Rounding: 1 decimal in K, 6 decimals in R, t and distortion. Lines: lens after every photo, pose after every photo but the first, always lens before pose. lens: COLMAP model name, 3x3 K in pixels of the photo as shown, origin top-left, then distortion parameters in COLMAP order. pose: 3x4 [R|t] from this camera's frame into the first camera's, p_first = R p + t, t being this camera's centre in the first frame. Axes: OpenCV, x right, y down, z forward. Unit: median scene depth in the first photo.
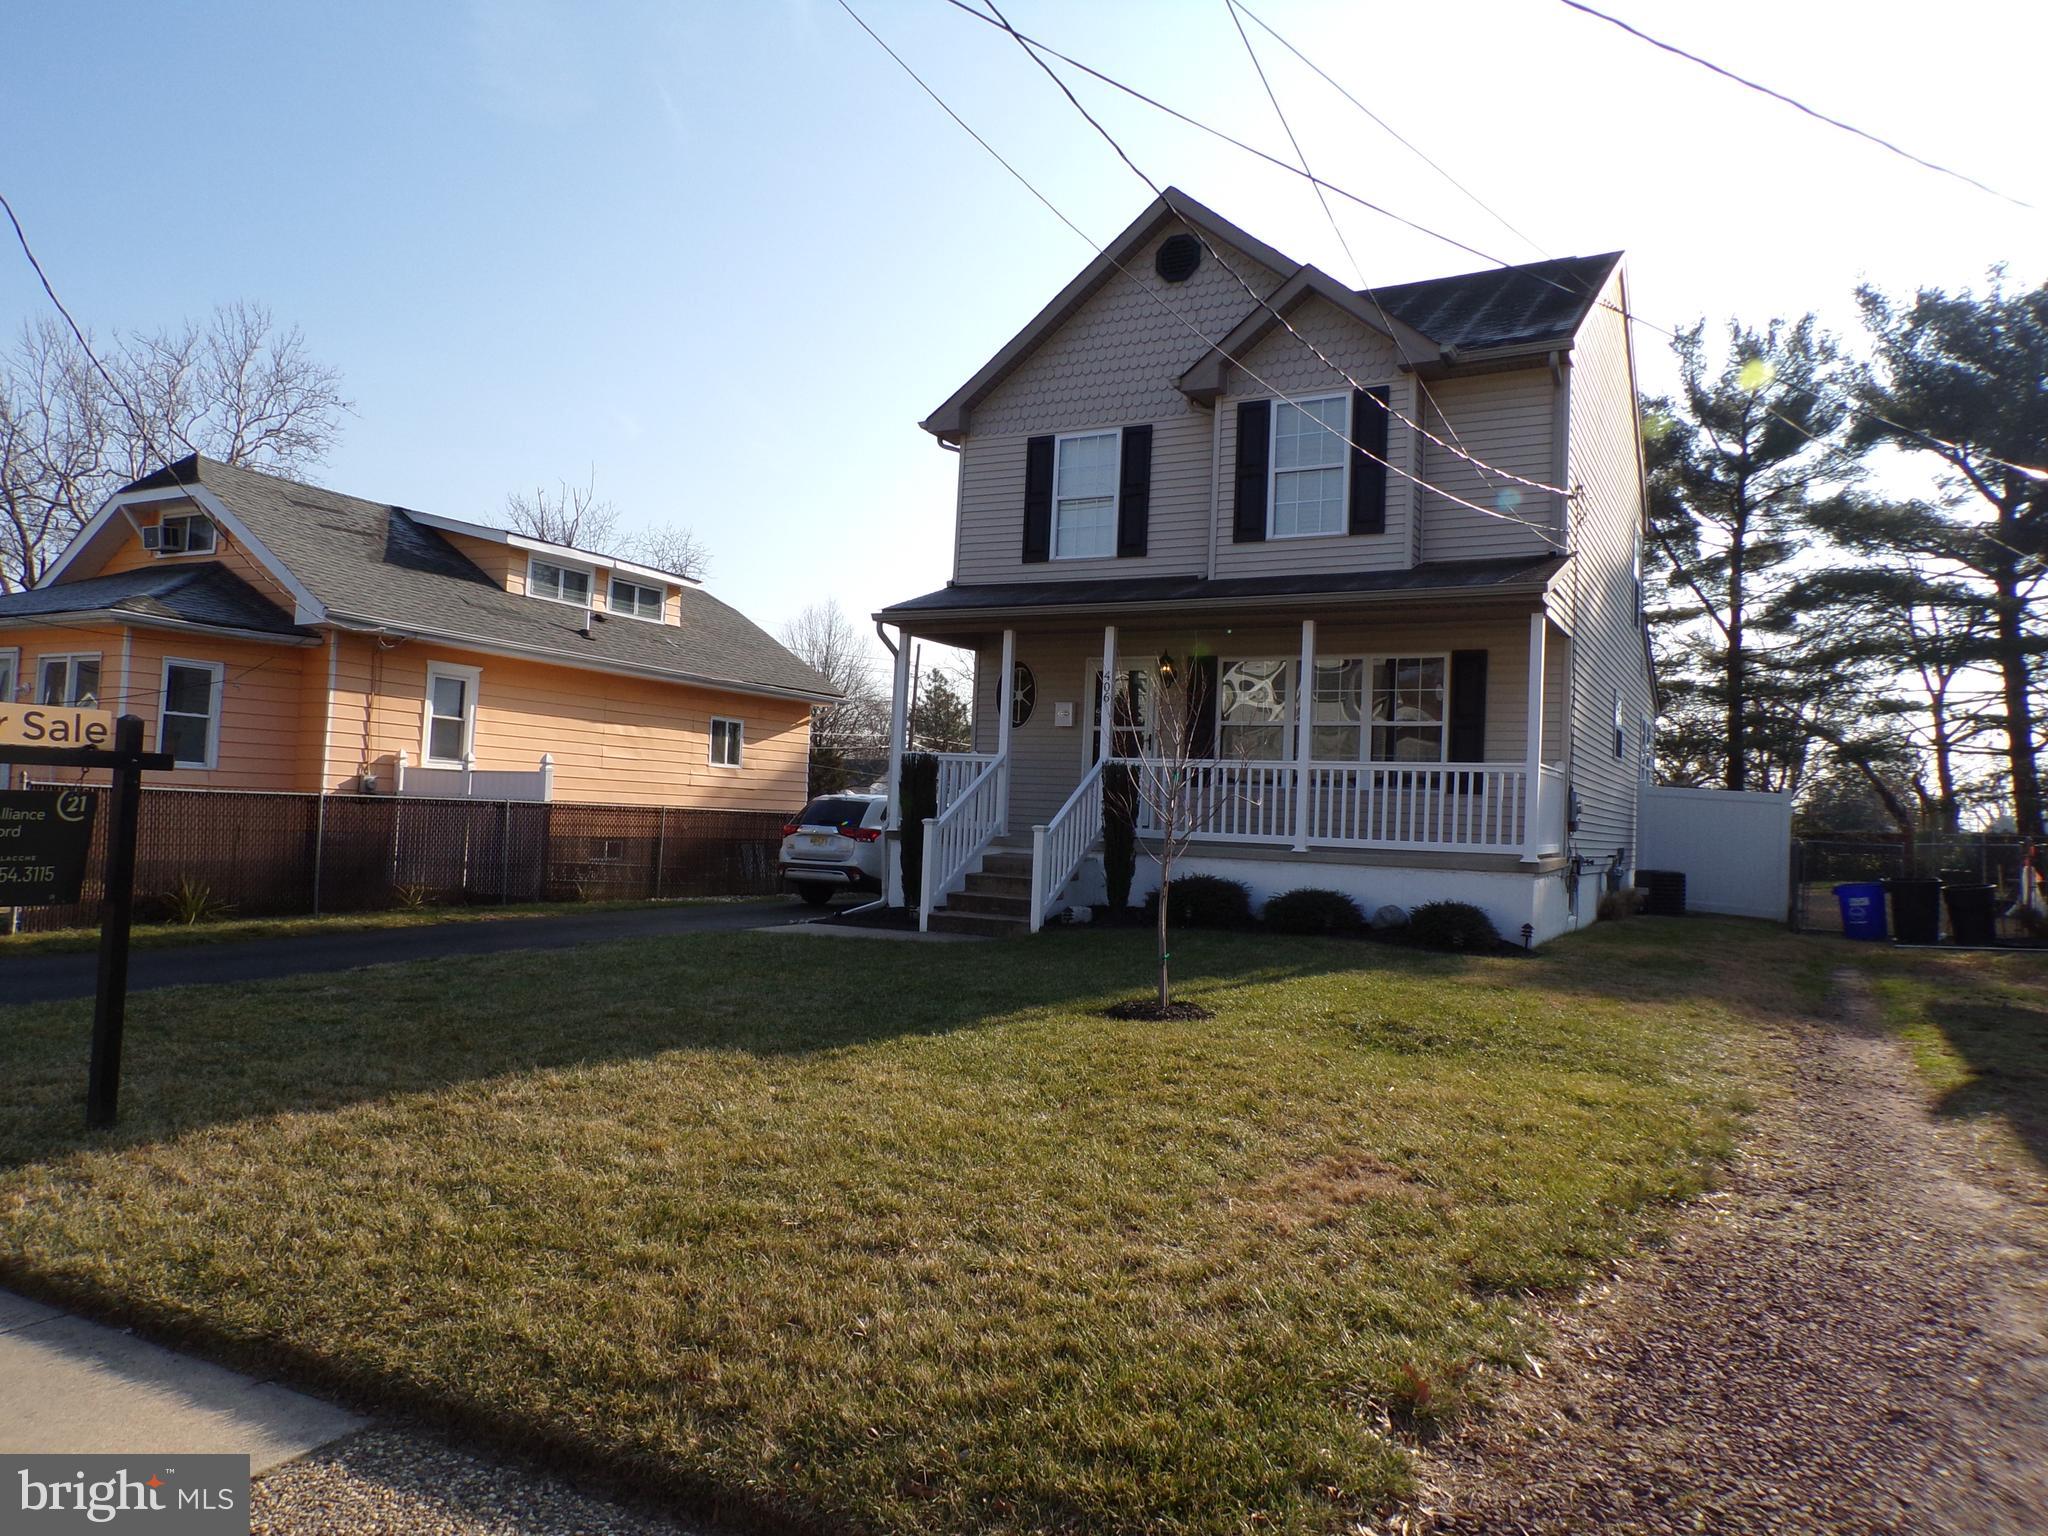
lens RADIAL K [[1383.1, 0, 1024.0], [0, 1383.1, 768.0], [0, 0, 1]] dist [-0.012149, 0.018430]
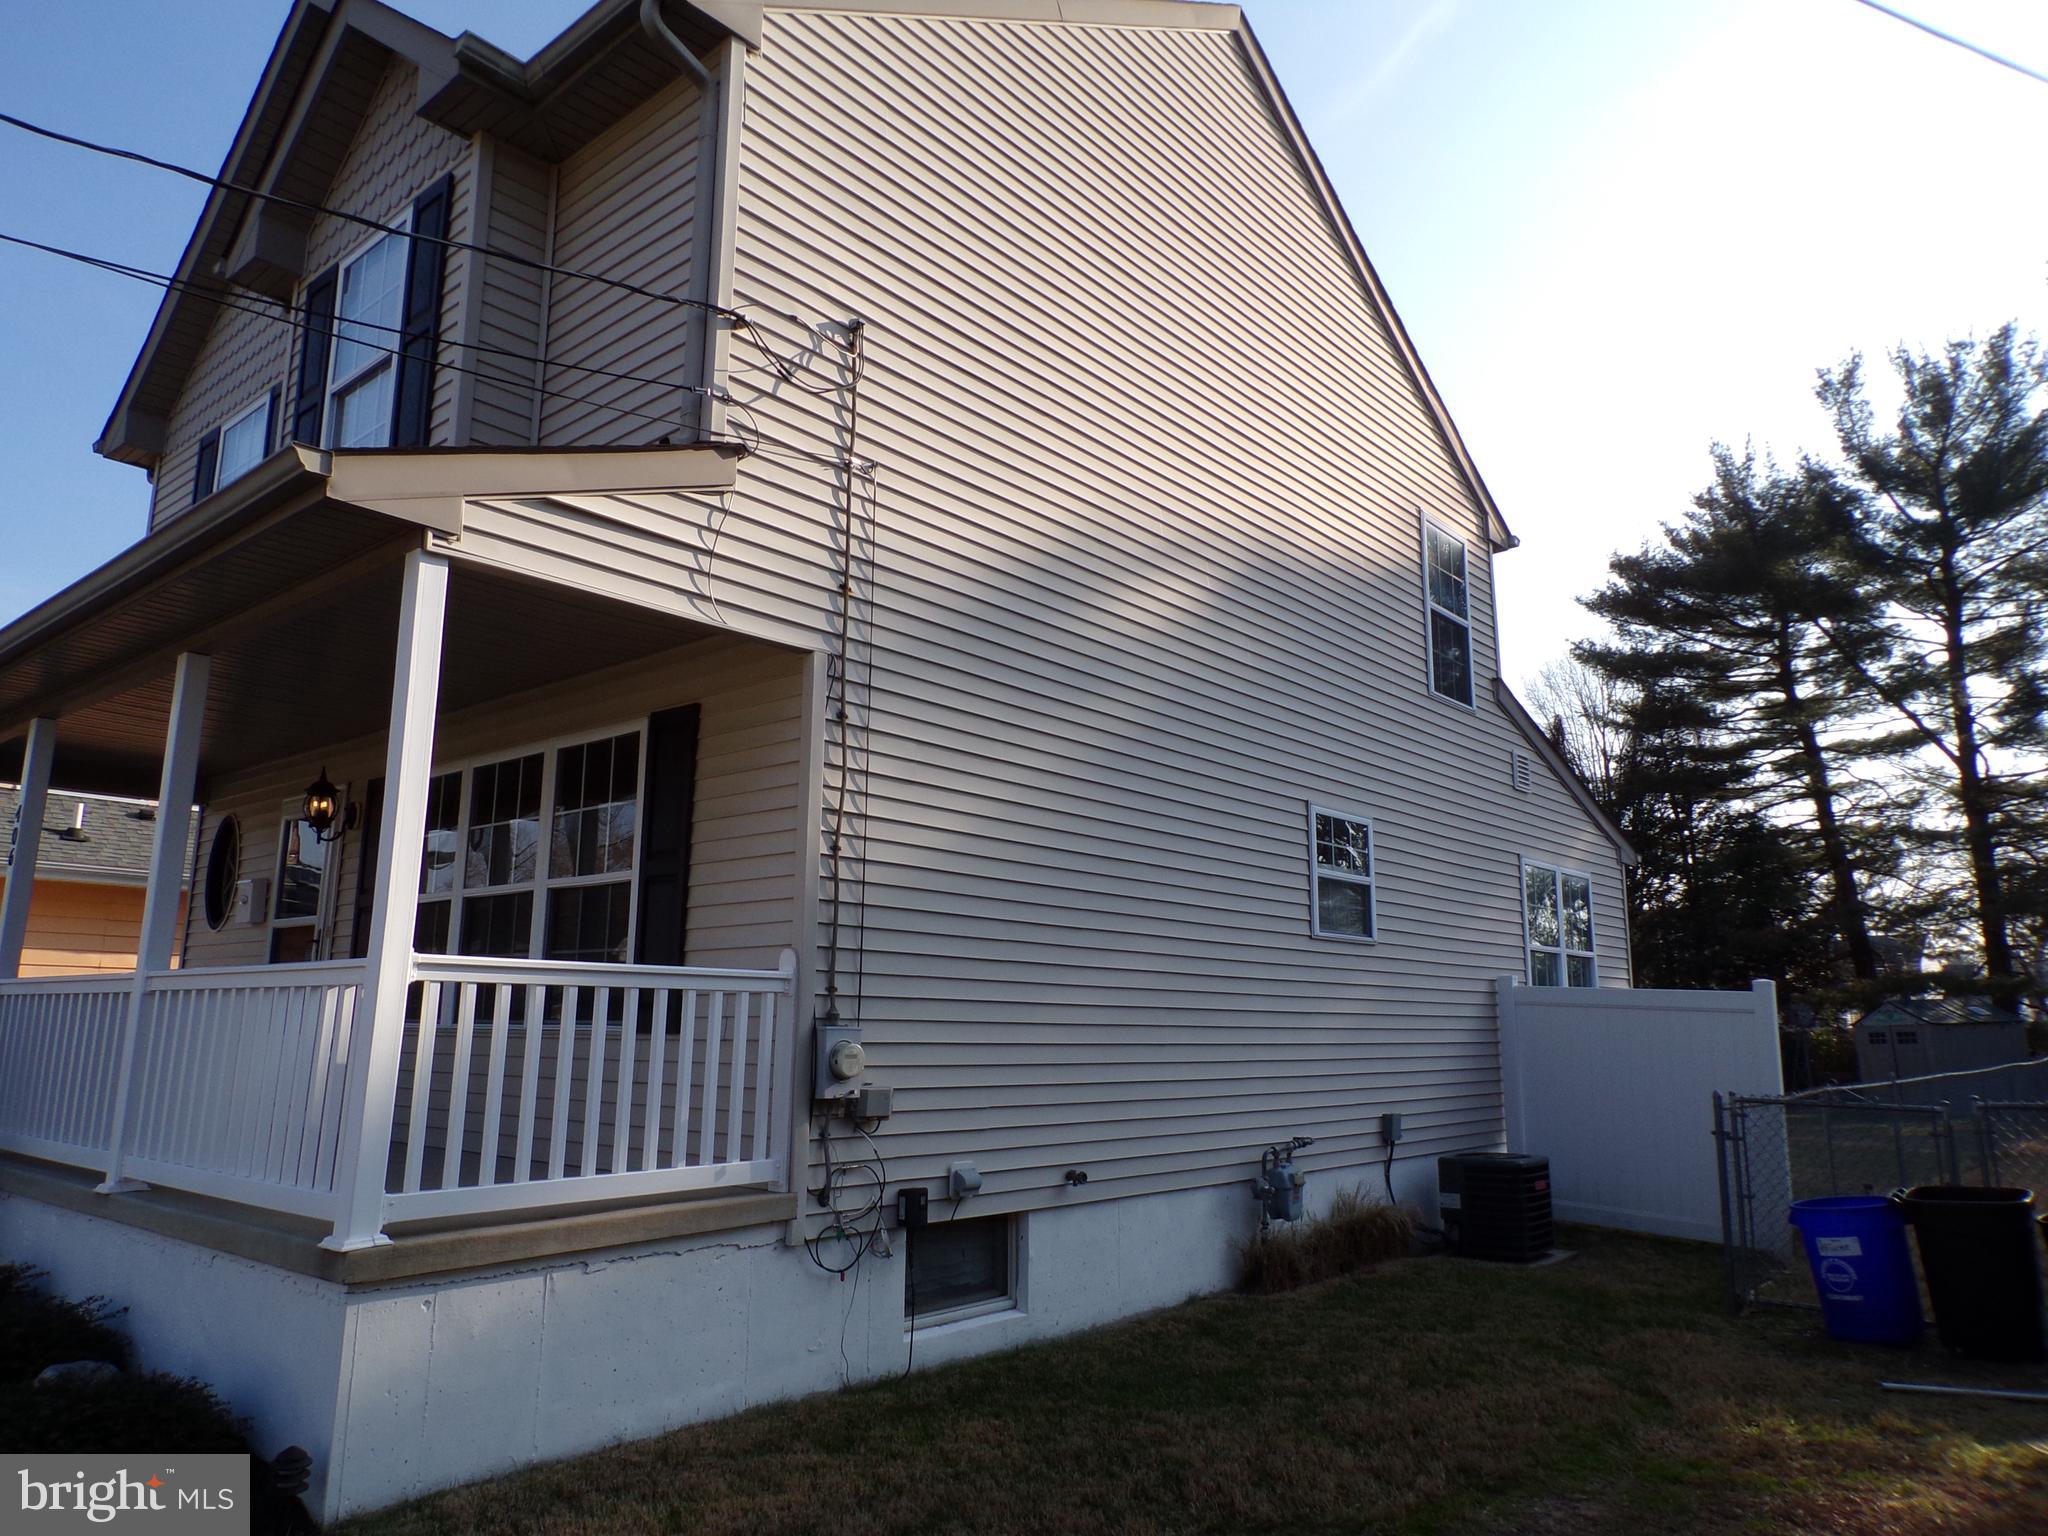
lens RADIAL K [[1383.1, 0, 1024.0], [0, 1383.1, 768.0], [0, 0, 1]] dist [-0.012149, 0.018430]
pose [[0.978777, -0.068512, -0.193135, 0.474068], [0.038561, 0.987198, -0.154770, 0.007094], [0.201266, 0.144038, 0.968889, 0.539731]]
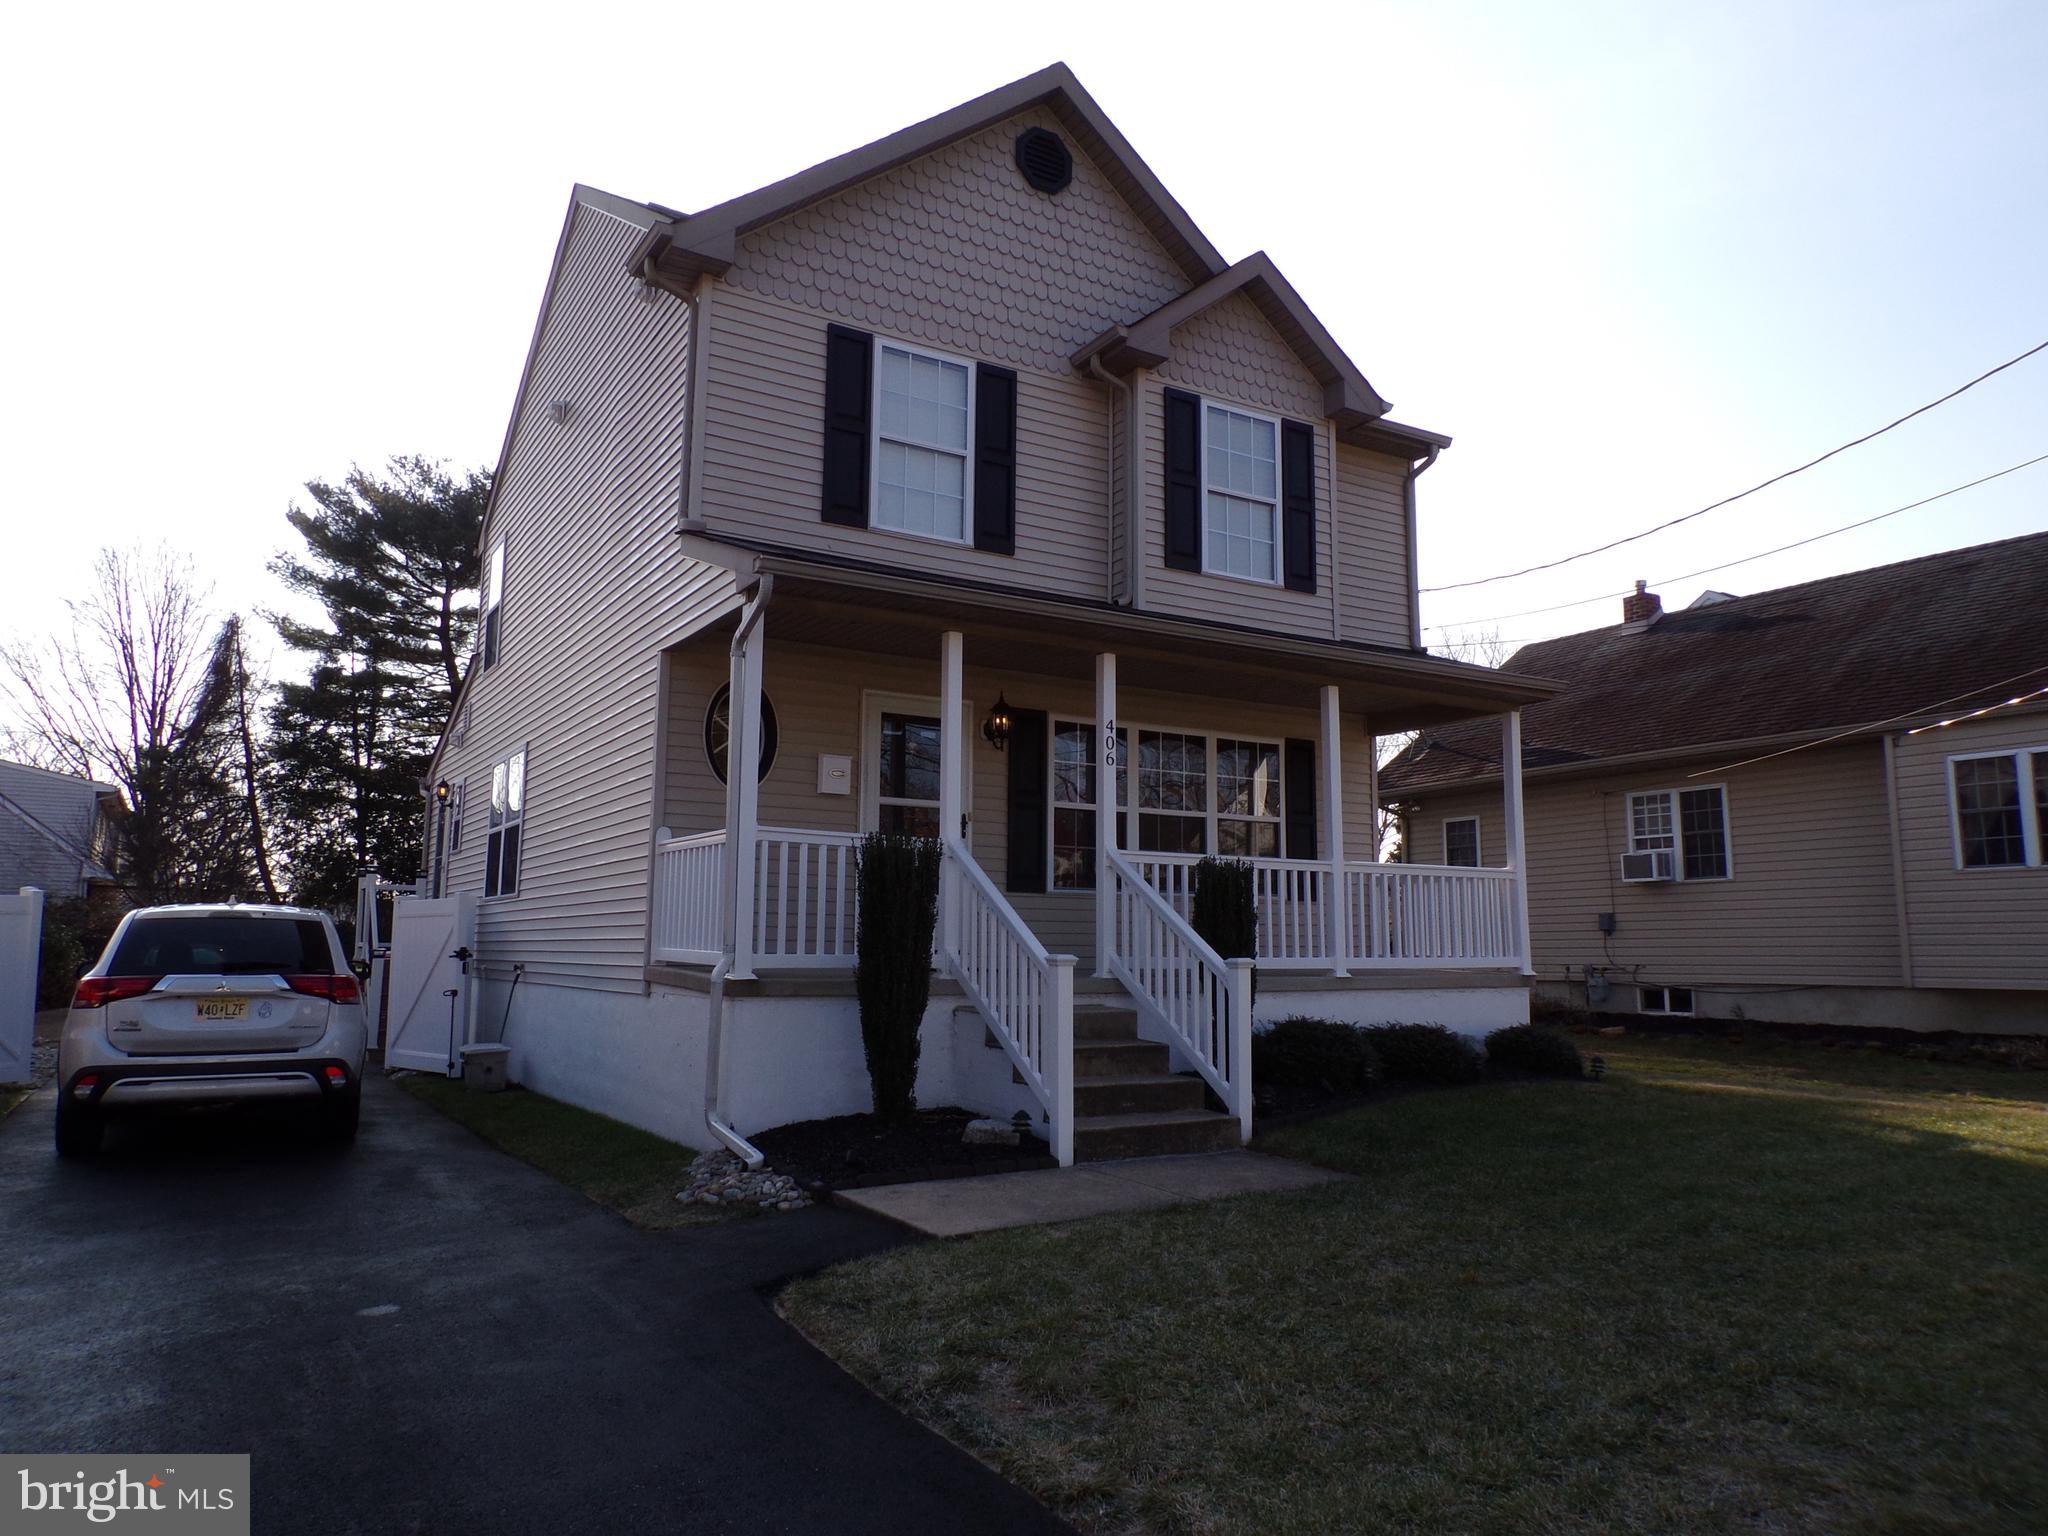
lens RADIAL K [[1369.1, 0, 1024.0], [0, 1369.1, 768.0], [0, 0, 1]] dist [0.004137, 0.004018]
pose [[0.500991, 0.076517, 0.862063, -0.485667], [-0.019262, 0.996823, -0.077285, 0.004761], [-0.865238, 0.022114, 0.500873, 0.650398]]
